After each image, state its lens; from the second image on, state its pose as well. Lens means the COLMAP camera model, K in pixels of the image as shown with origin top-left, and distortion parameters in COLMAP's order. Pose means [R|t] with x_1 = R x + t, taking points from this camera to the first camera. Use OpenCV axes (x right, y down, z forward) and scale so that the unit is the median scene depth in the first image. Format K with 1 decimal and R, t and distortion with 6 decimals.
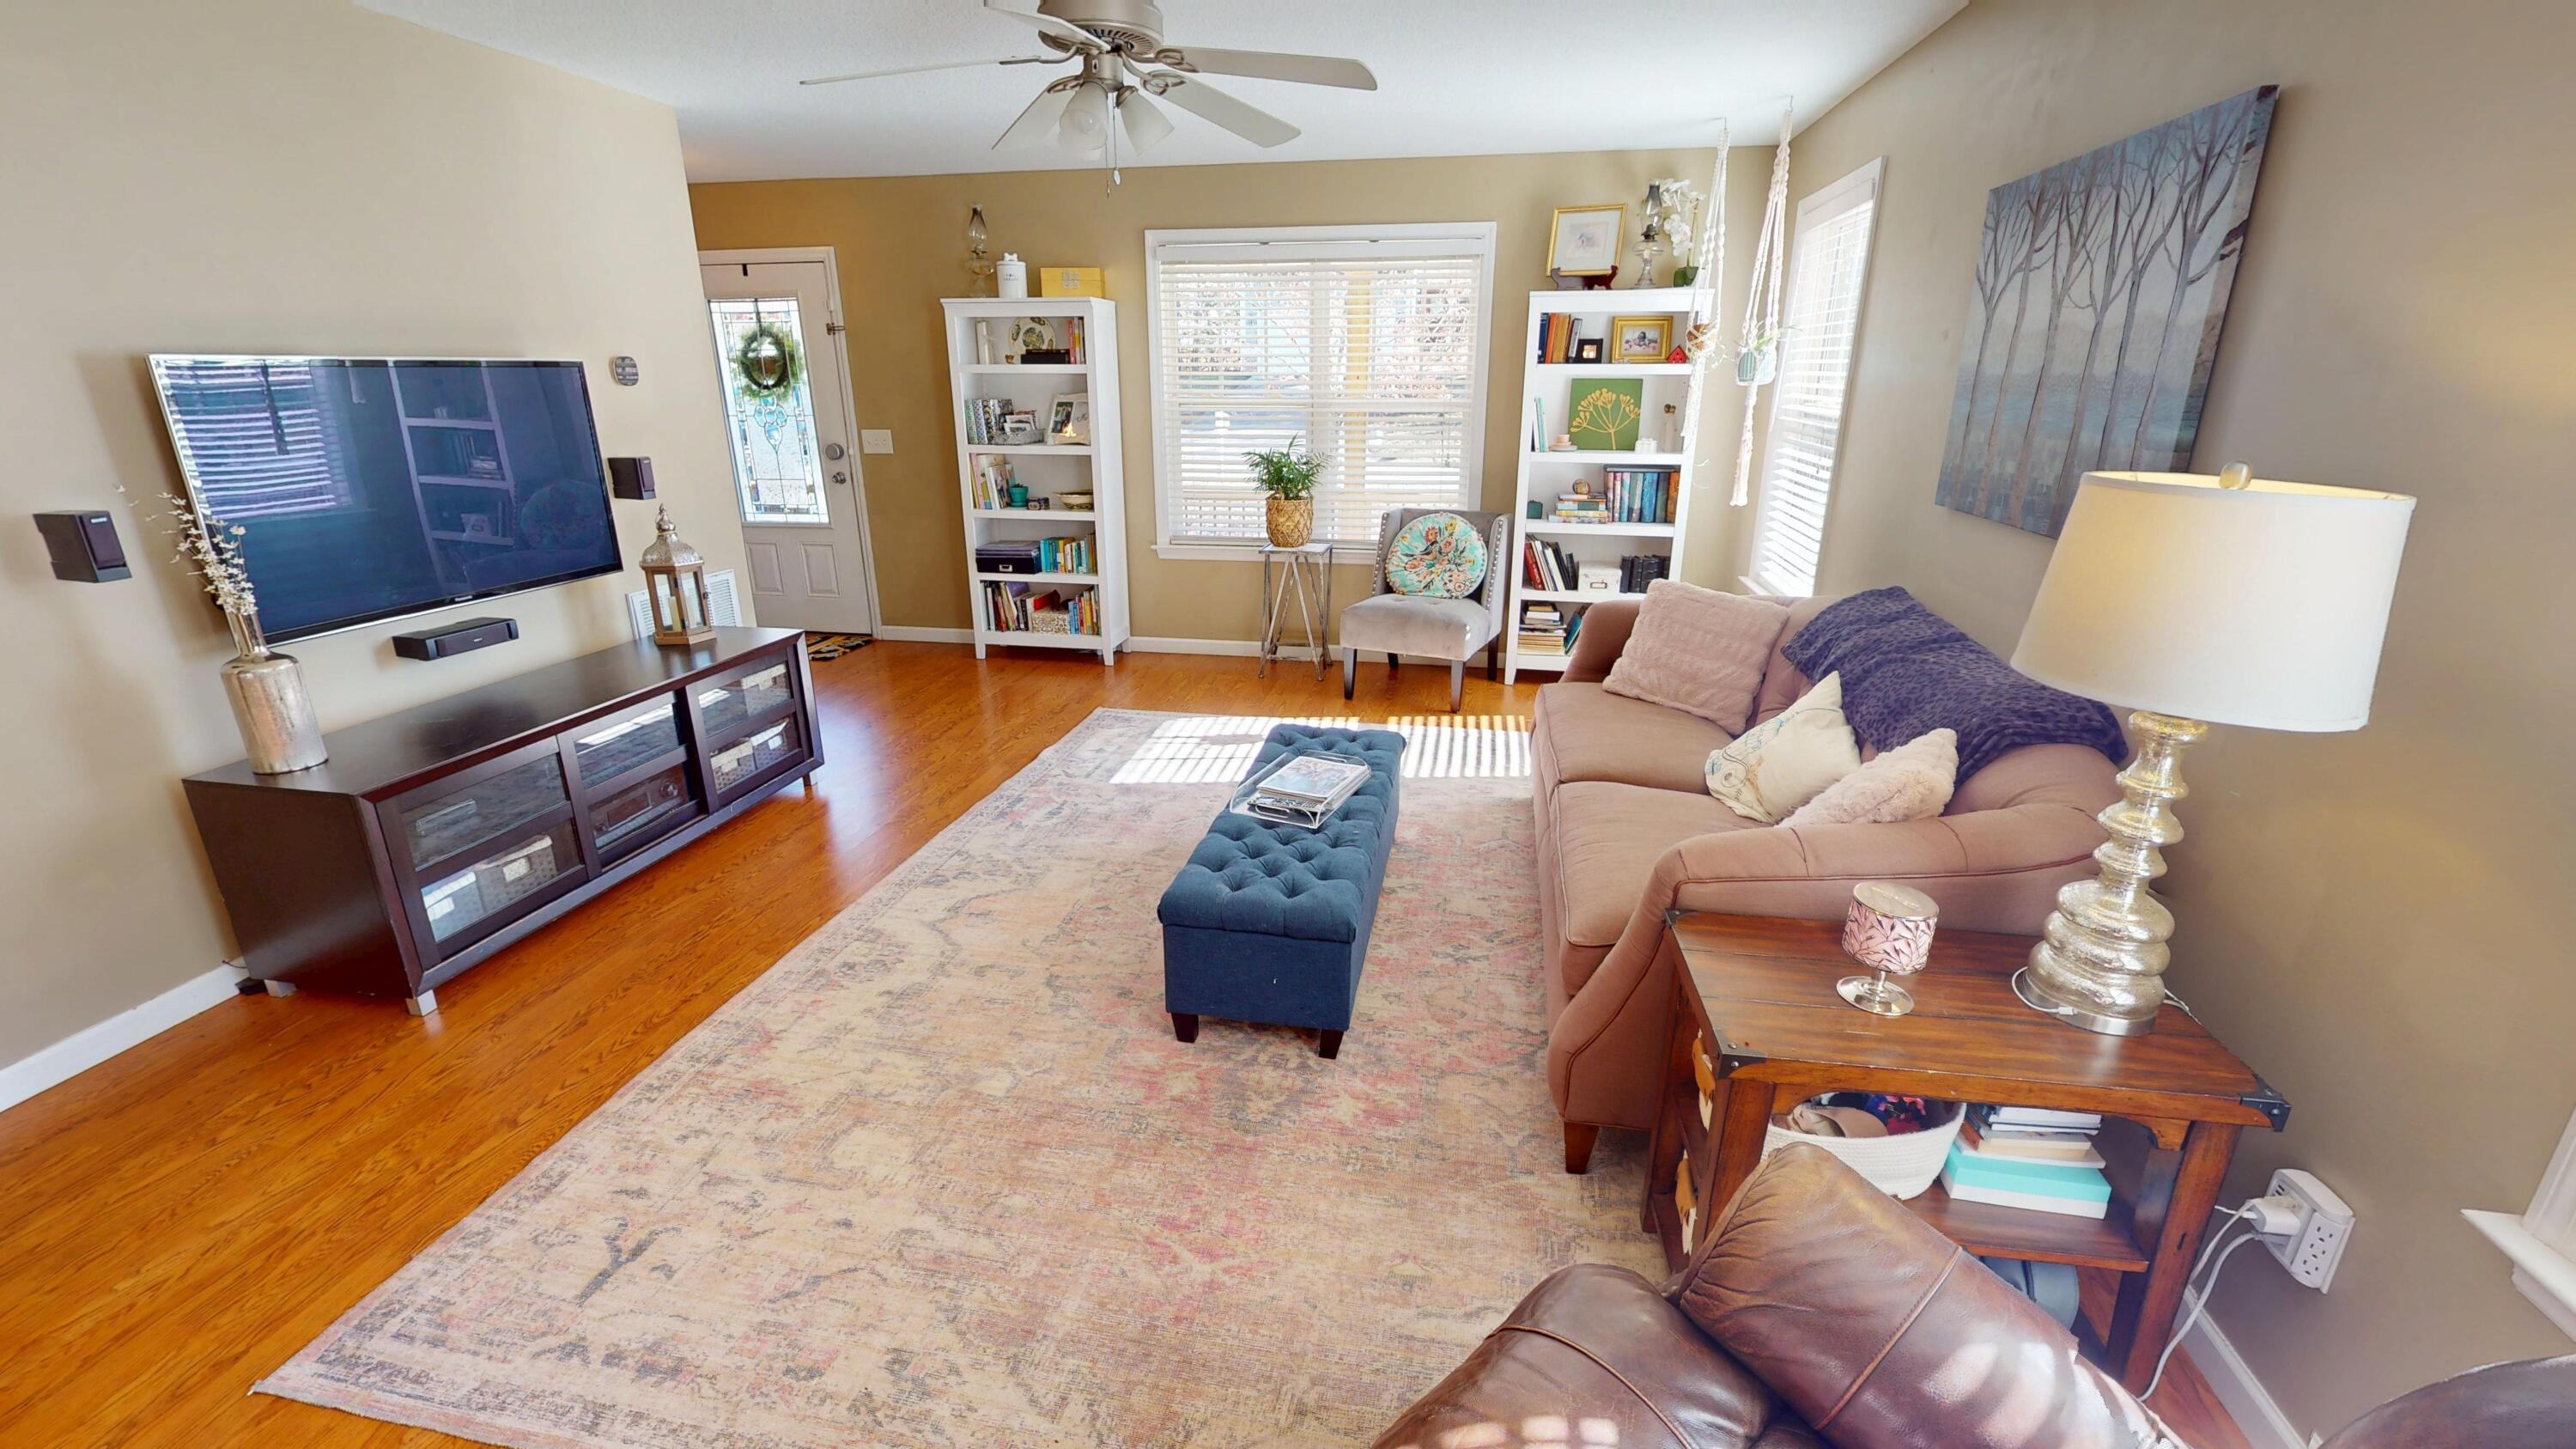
lens RADIAL K [[1066.8, 0, 1295.4], [0, 1066.8, 730.7], [0, 0, 1]] dist [-0.008150, 0.000482]
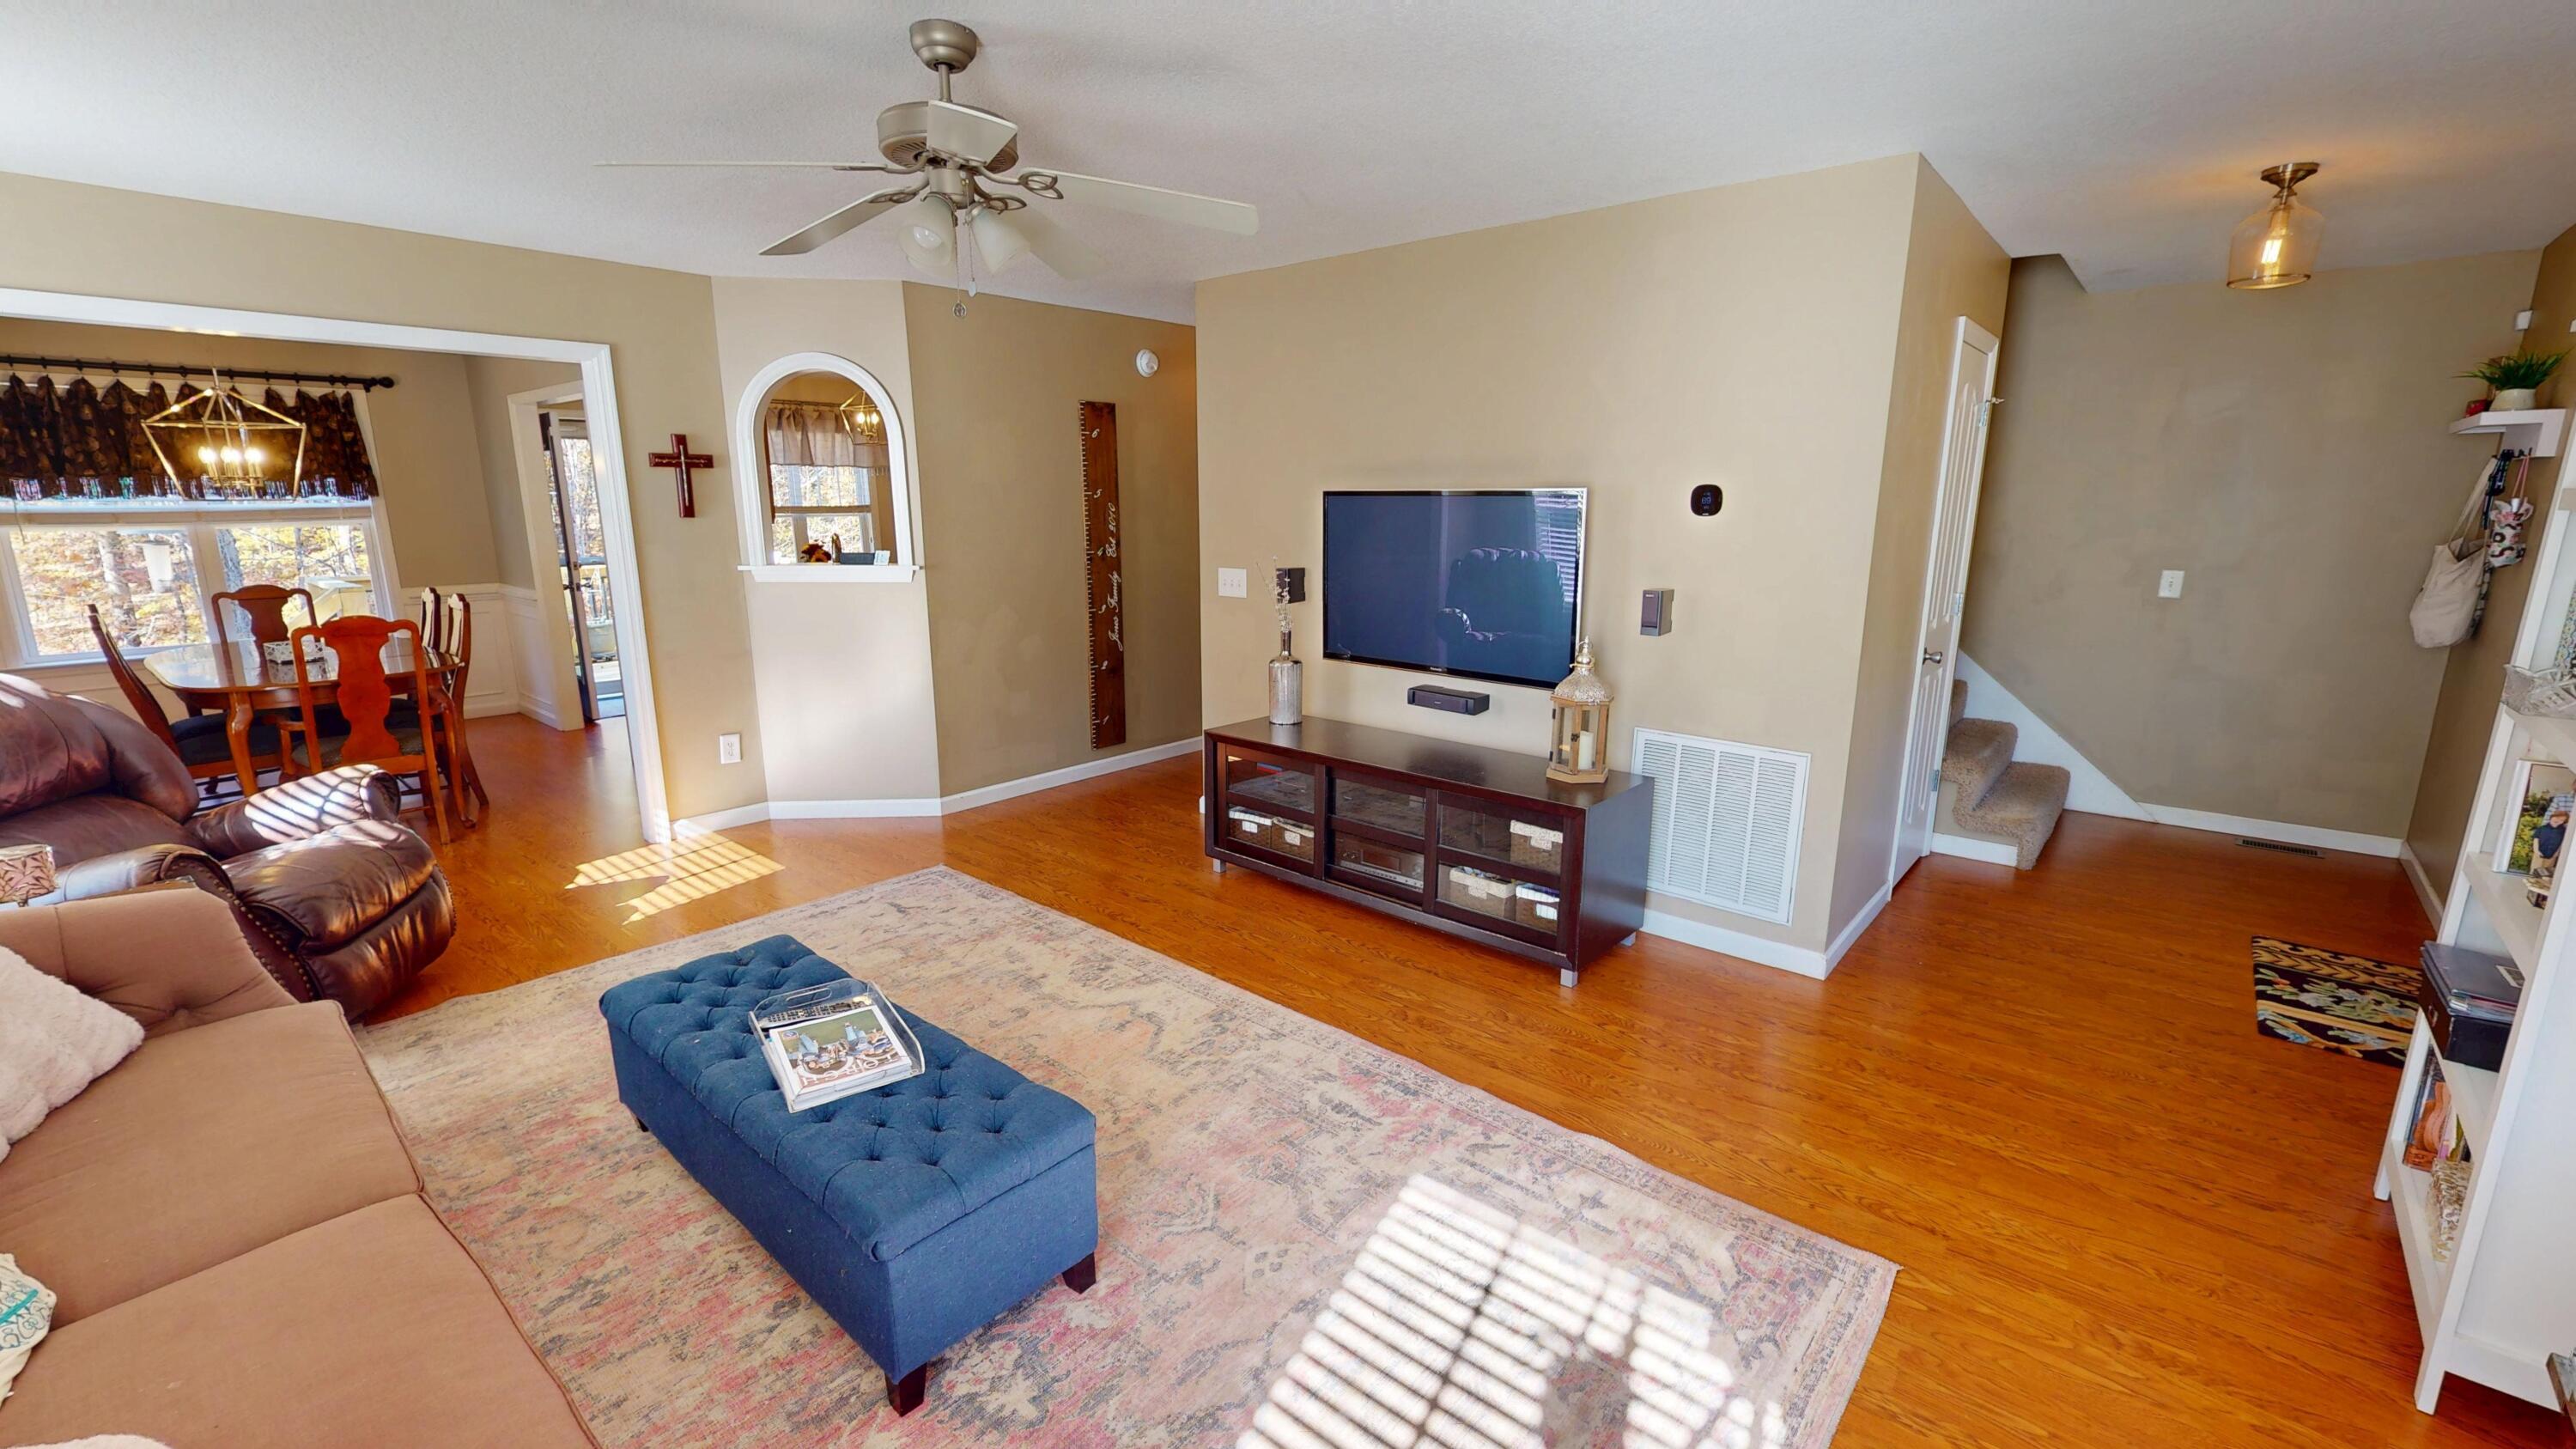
lens RADIAL K [[1066.8, 0, 1285.0], [0, 1066.8, 723.2], [0, 0, 1]] dist [-0.008150, 0.000482]
pose [[-0.507634, 0.176064, -0.843392, 0.291756], [-0.280244, 0.891924, 0.354874, -0.332199], [0.814721, 0.416501, -0.403430, 0.979990]]
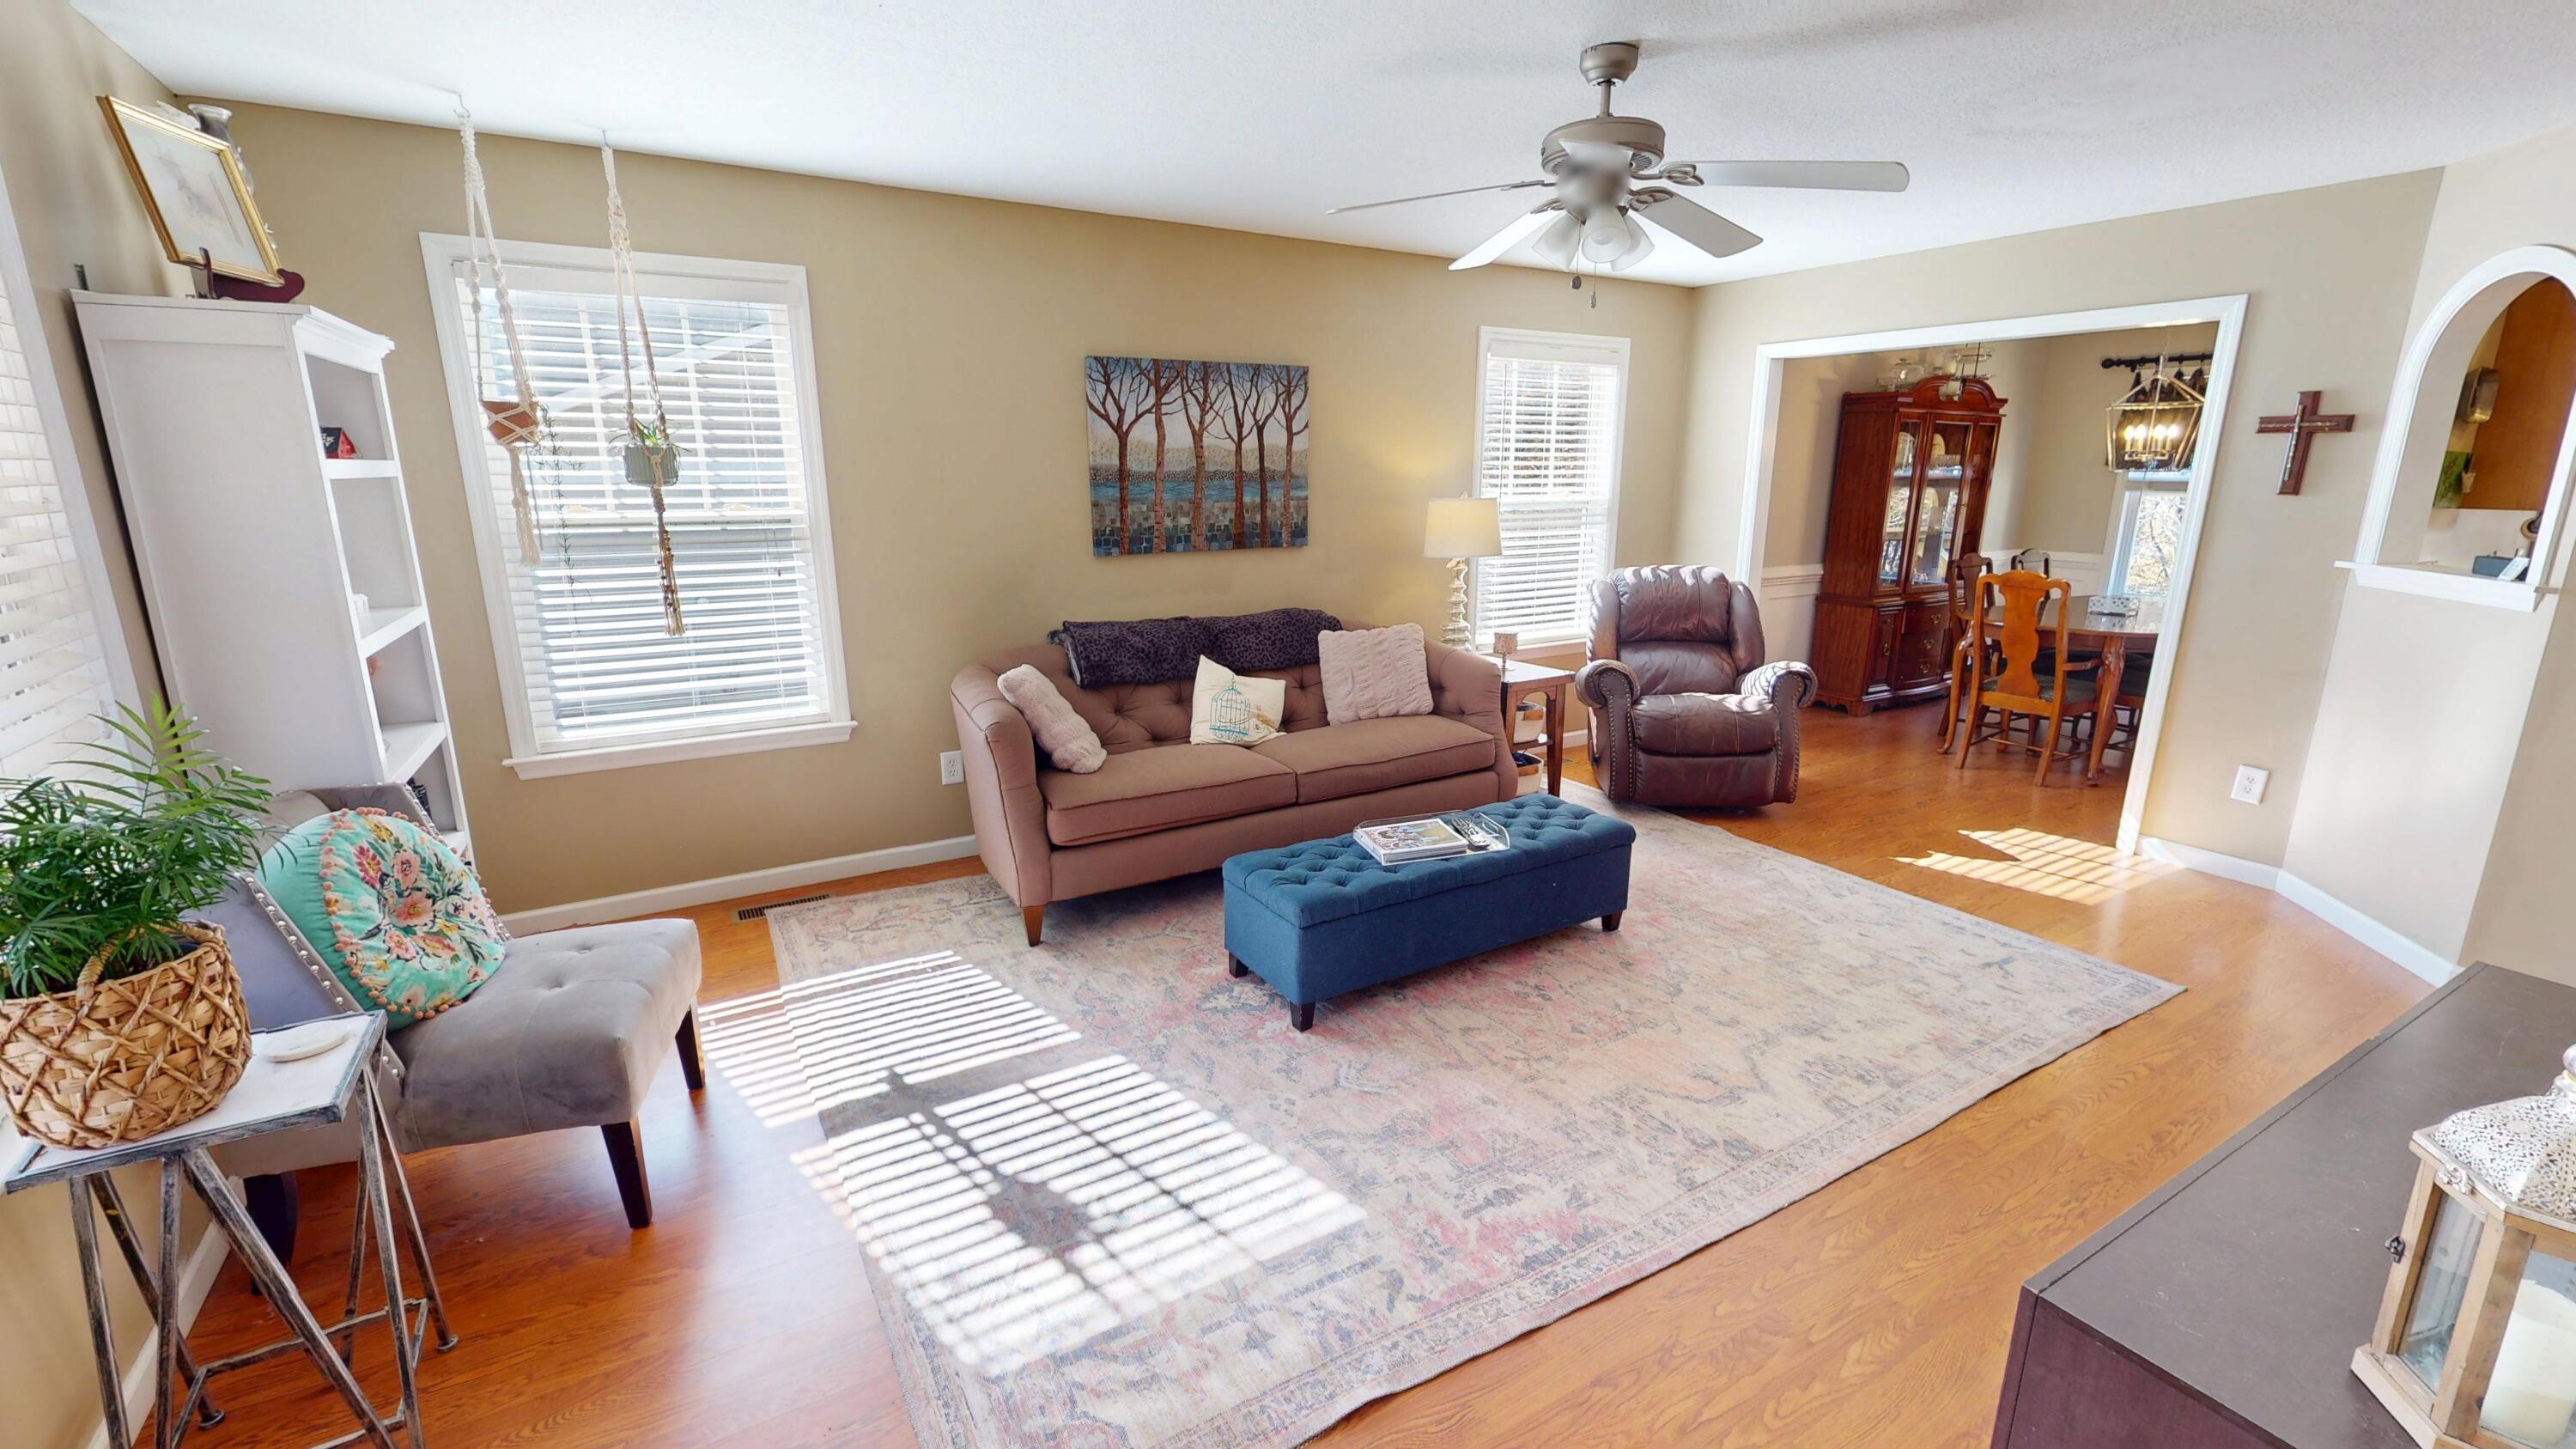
lens RADIAL K [[1066.8, 0, 1285.4], [0, 1066.8, 717.7], [0, 0, 1]] dist [-0.008150, 0.000482]
pose [[-0.657251, -0.172649, 0.733631, -0.457159], [0.243904, 0.872301, 0.423794, -0.374367], [-0.713115, 0.457474, -0.531211, 1.094079]]
